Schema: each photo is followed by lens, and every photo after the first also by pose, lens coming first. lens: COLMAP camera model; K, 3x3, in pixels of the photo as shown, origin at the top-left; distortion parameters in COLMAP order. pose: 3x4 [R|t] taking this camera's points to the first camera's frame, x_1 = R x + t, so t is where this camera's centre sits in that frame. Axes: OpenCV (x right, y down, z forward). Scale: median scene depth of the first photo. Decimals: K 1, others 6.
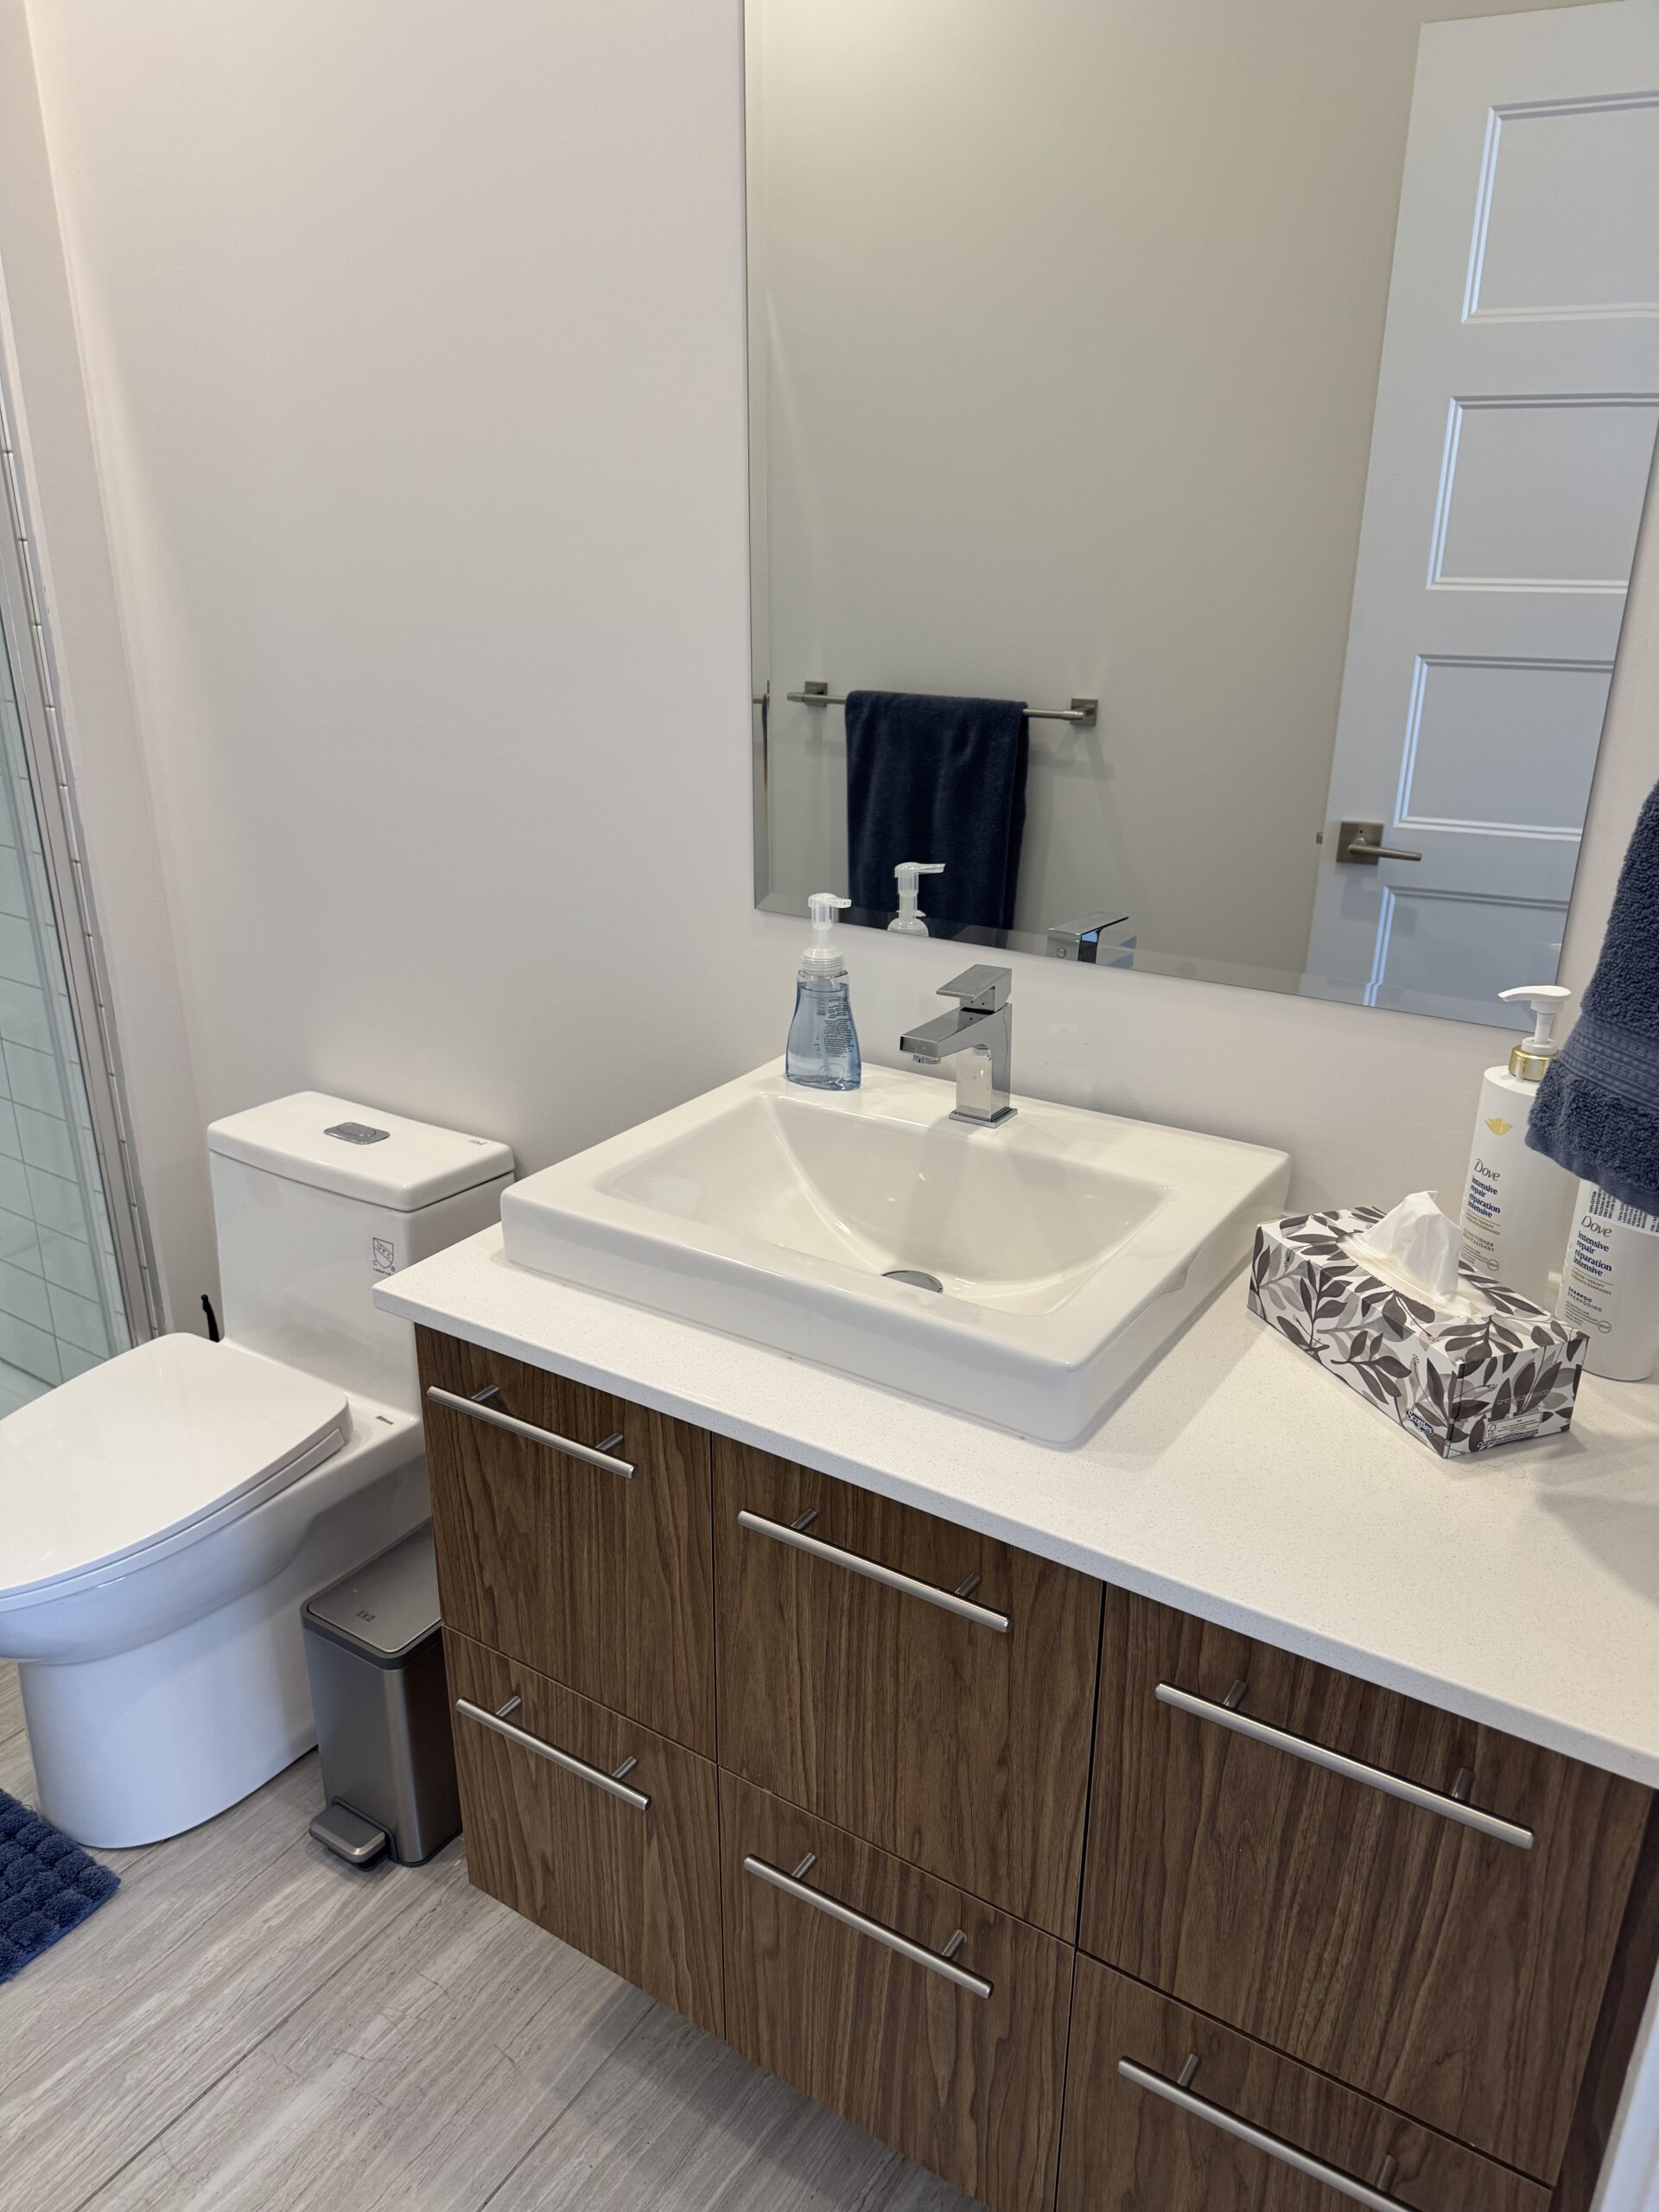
lens RADIAL K [[1533.0, 0, 829.5], [0, 1533.0, 1106.0], [0, 0, 1]] dist [0.047787, -0.085248]
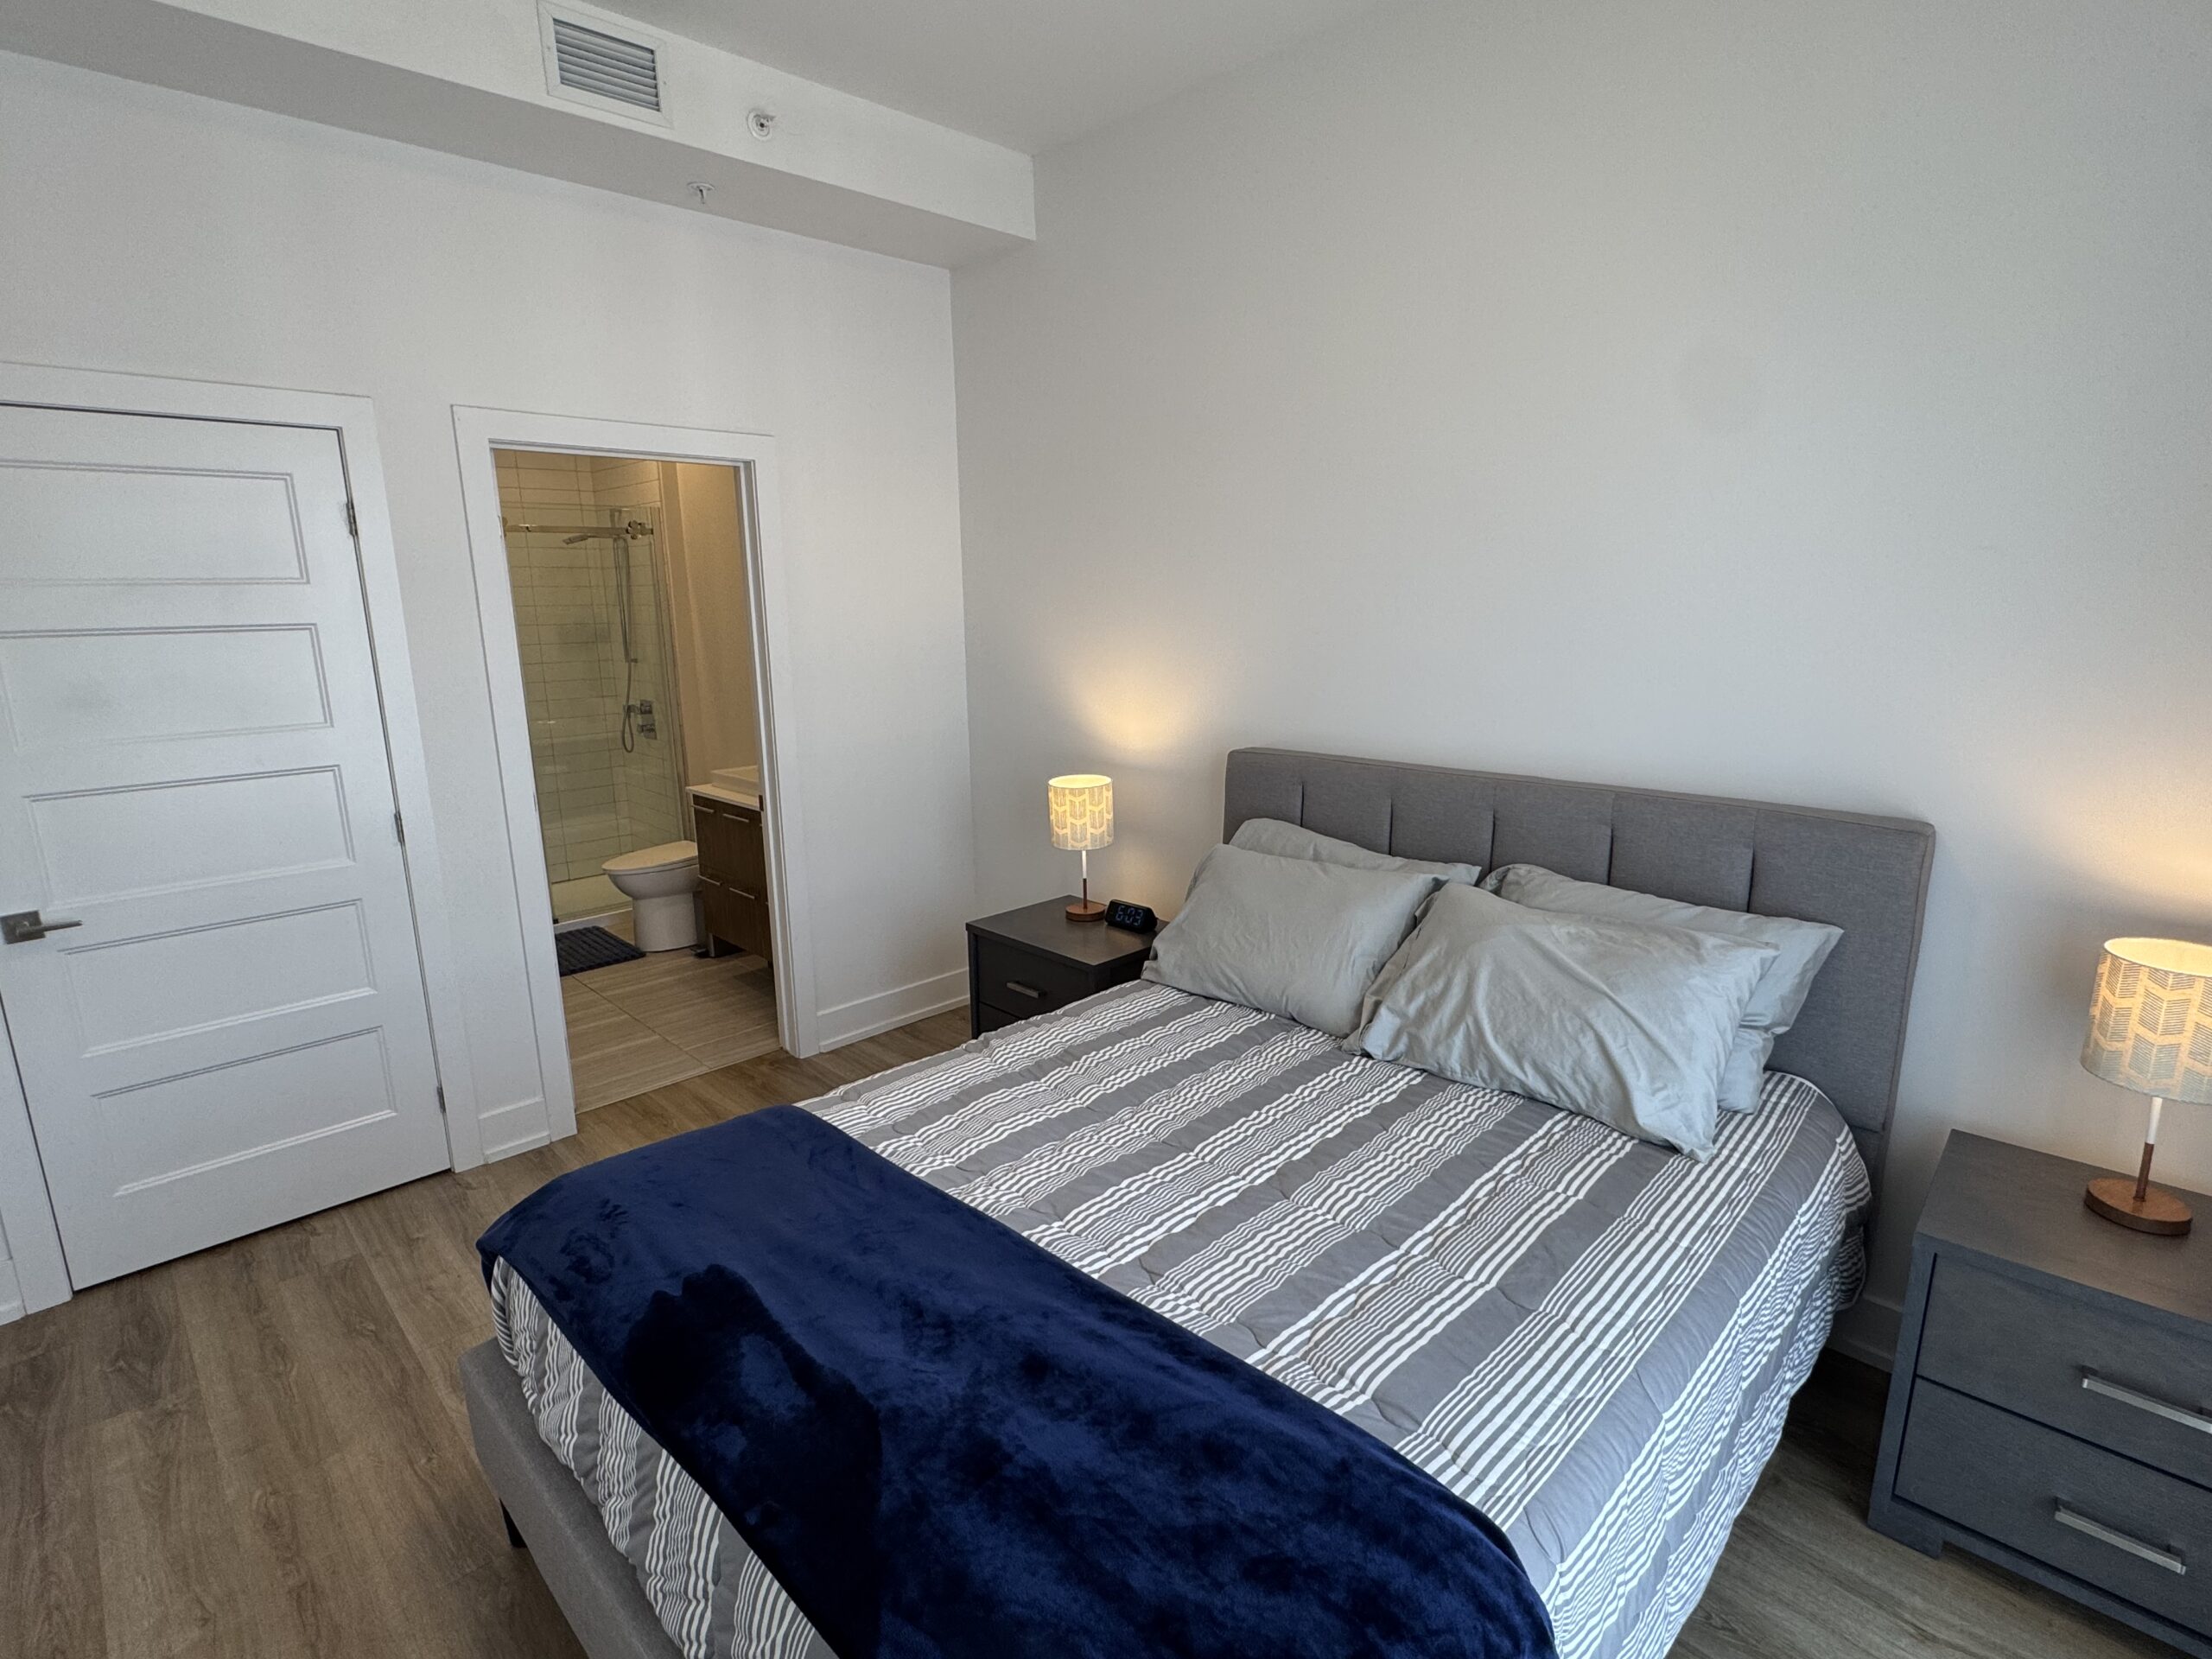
lens RADIAL K [[1068.4, 0, 1106.0], [0, 1068.4, 829.5], [0, 0, 1]] dist [-0.000111, -0.000008]
pose [[0.972098, 0.032513, -0.232311, 1.264222], [-0.064697, 0.989097, -0.132295, 0.410769], [0.225477, 0.143633, 0.963602, -1.399546]]
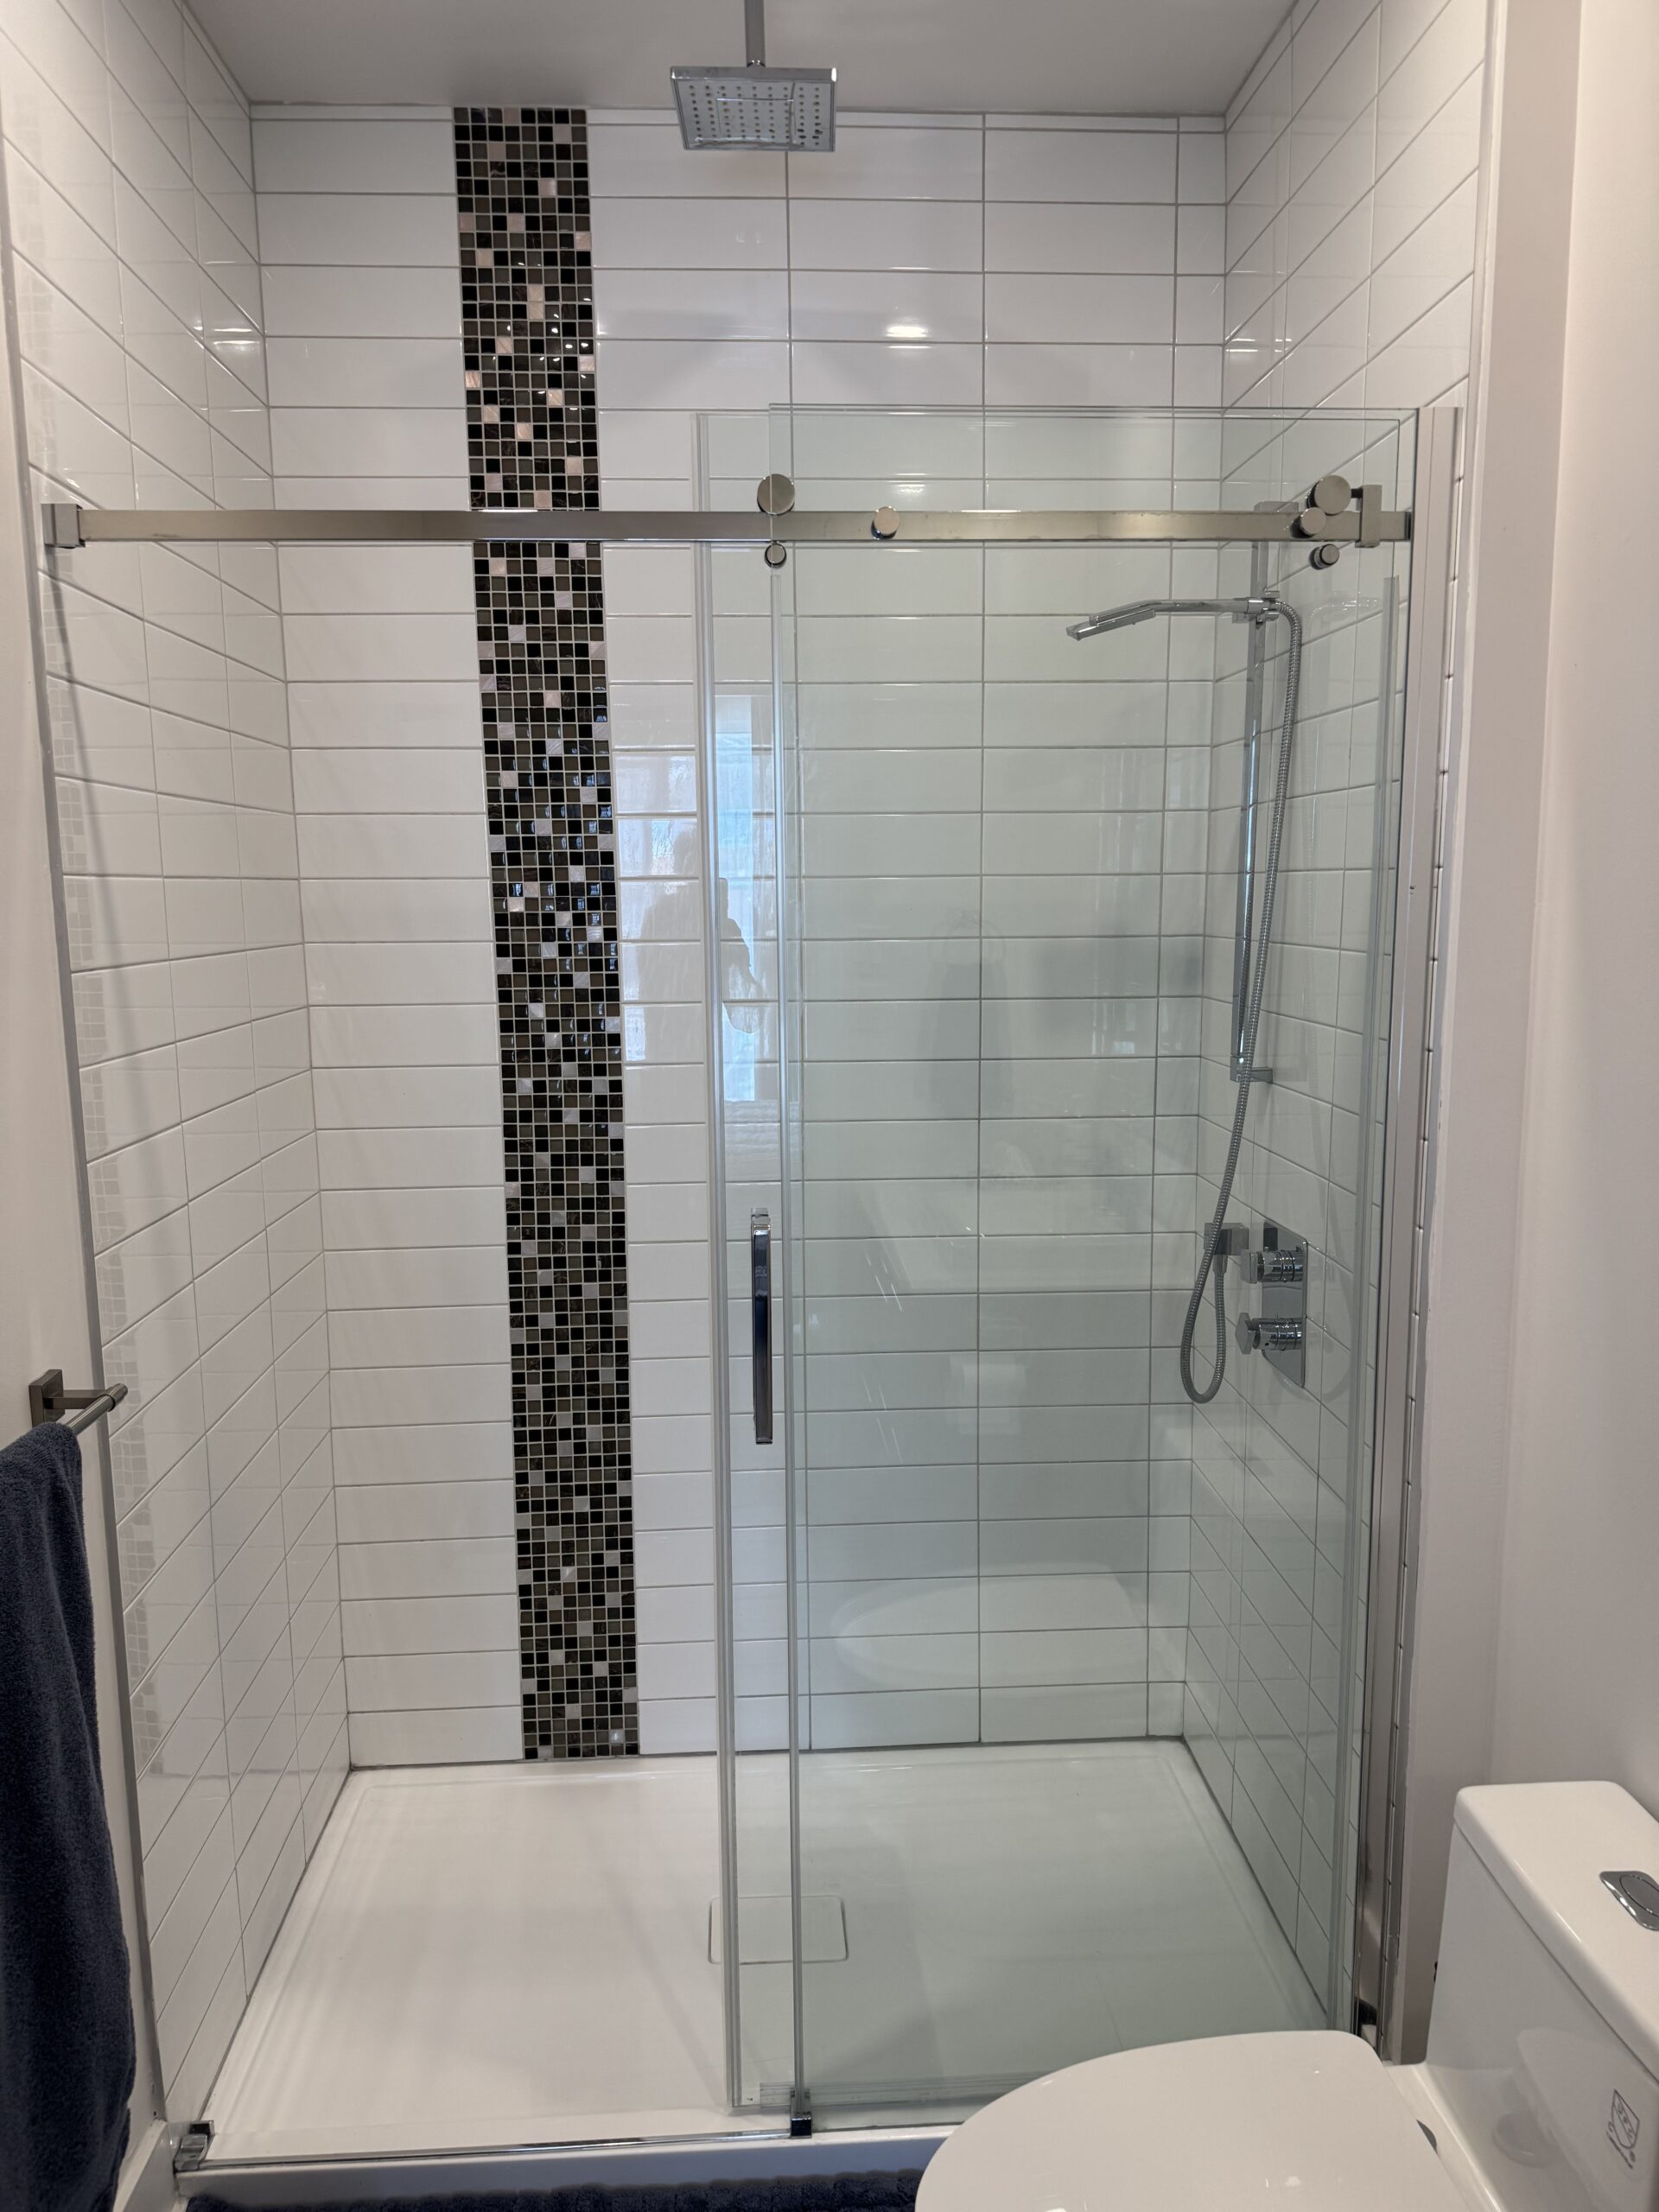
lens RADIAL K [[1533.0, 0, 829.5], [0, 1533.0, 1106.0], [0, 0, 1]] dist [0.047787, -0.085248]
pose [[0.585050, 0.101625, -0.804605, -0.000612], [-0.276536, 0.957658, -0.080121, -0.165266], [0.762394, 0.269376, 0.588381, 0.209574]]
